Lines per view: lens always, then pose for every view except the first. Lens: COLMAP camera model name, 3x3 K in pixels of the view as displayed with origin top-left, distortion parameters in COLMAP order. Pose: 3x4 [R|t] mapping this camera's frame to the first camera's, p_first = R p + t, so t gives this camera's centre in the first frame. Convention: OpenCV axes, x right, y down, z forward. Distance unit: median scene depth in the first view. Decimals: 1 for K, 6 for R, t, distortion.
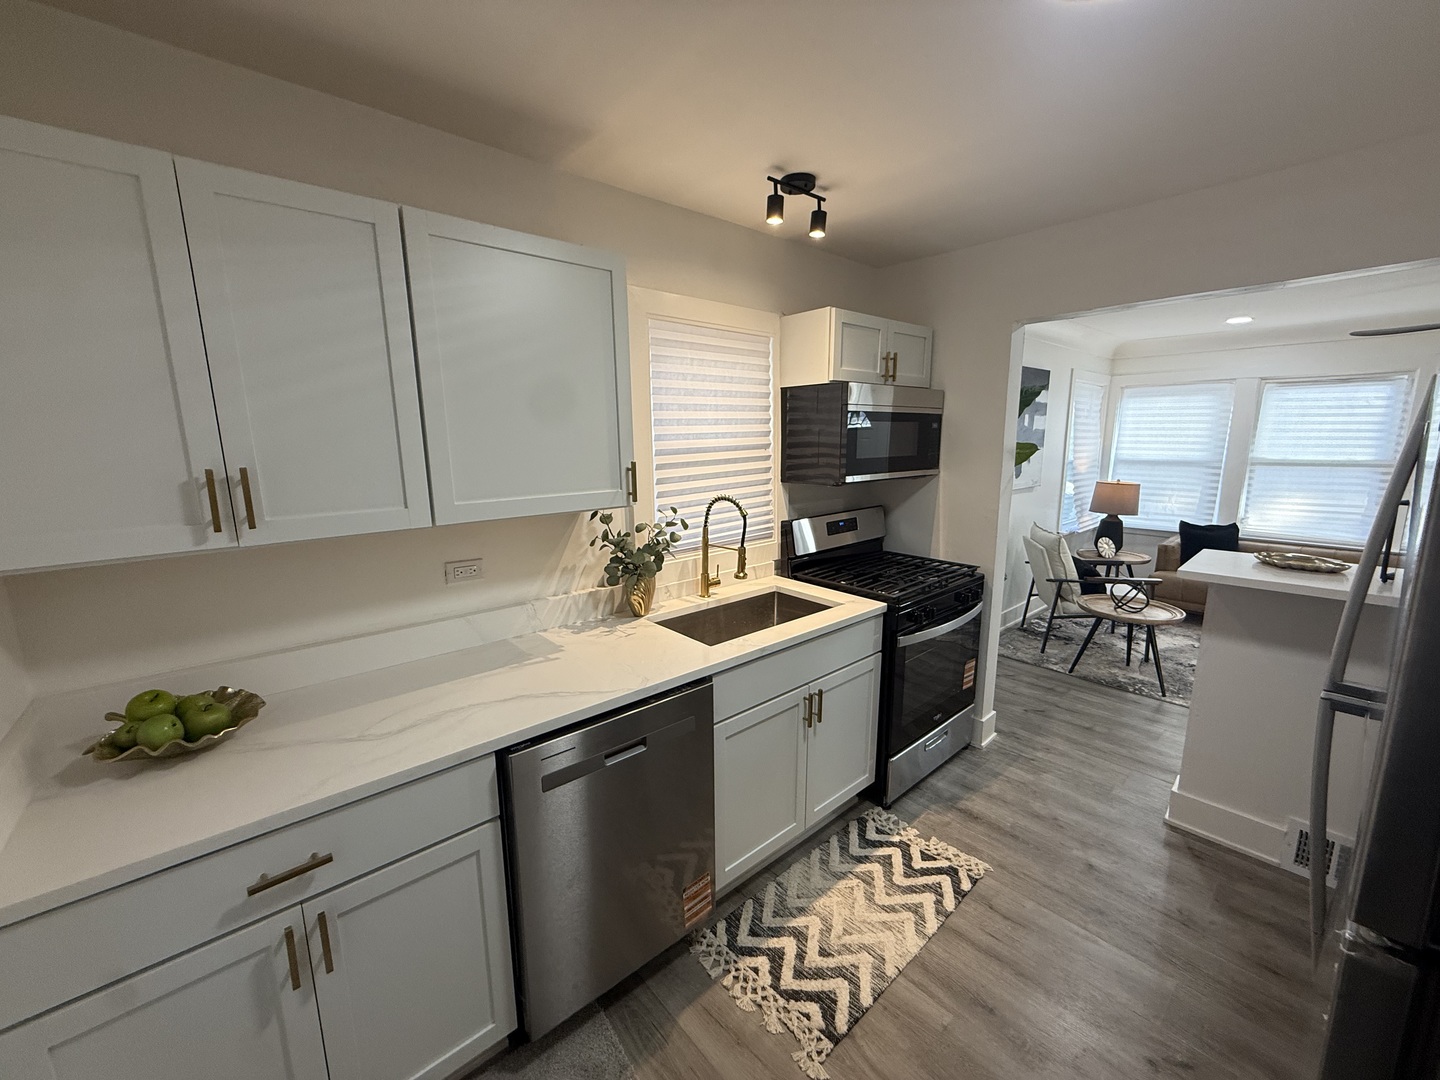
lens RADIAL K [[575.9, 0, 720.0], [0, 575.9, 540.0], [0, 0, 1]] dist [0.014262, 0.000066]
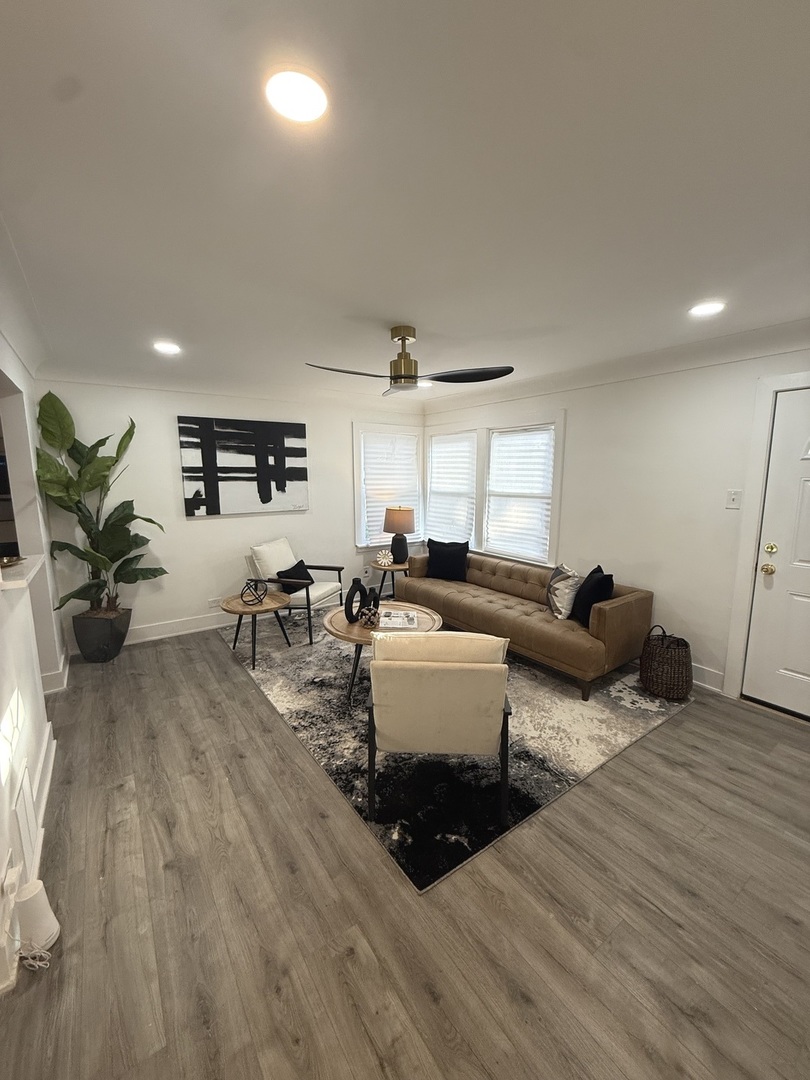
lens RADIAL K [[431.9, 0, 405.0], [0, 431.9, 540.0], [0, 0, 1]] dist [0.014262, 0.000066]
pose [[0.992986, 0.022269, -0.116112, 0.842420], [-0.025451, 0.999338, -0.025996, -0.003811], [0.115457, 0.028769, 0.992896, 0.042774]]
